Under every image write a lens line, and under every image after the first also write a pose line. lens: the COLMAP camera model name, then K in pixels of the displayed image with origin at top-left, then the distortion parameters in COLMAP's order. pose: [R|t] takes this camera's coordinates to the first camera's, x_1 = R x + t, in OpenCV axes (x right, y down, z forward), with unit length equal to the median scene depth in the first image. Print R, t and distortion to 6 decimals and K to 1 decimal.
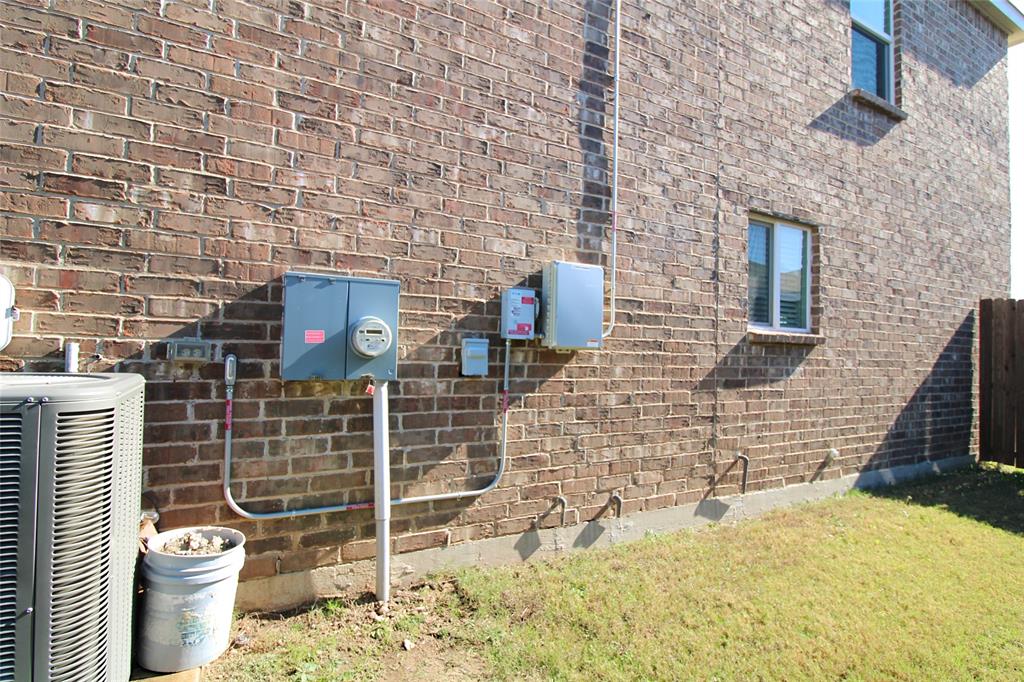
lens RADIAL K [[515.2, 0, 519.8], [0, 515.2, 338.0], [0, 0, 1]] dist [-0.009876, -0.007655]
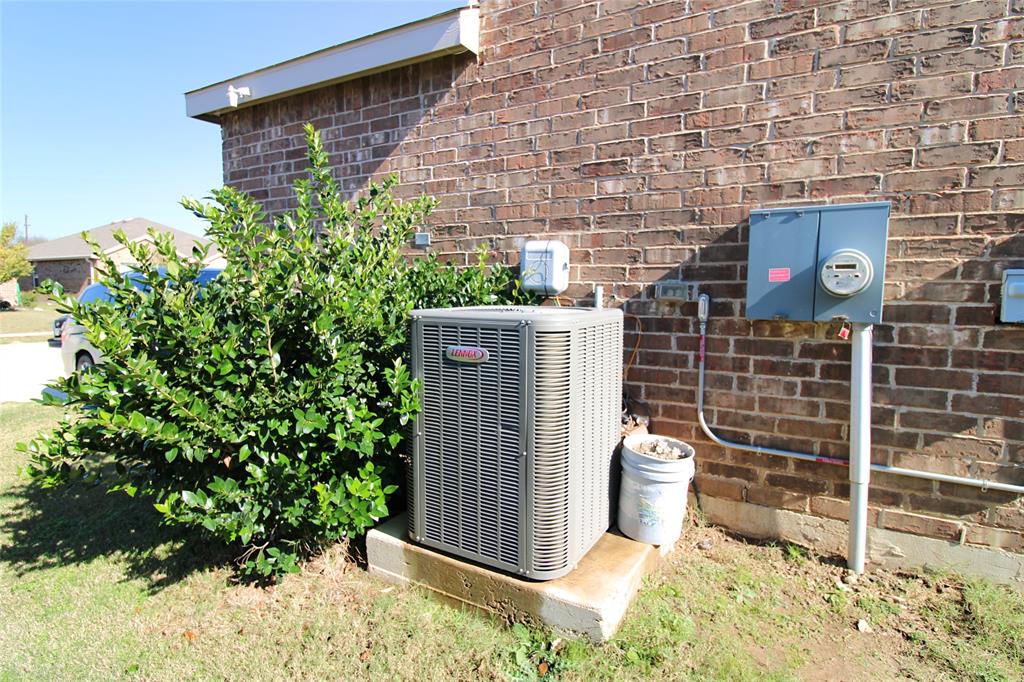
lens RADIAL K [[515.2, 0, 520.5], [0, 515.2, 339.7], [0, 0, 1]] dist [-0.009876, -0.007655]
pose [[0.500814, 0.066453, -0.863000, 0.191787], [0.030568, 0.995069, 0.094361, 0.012181], [0.865015, -0.073637, 0.496313, 0.094495]]
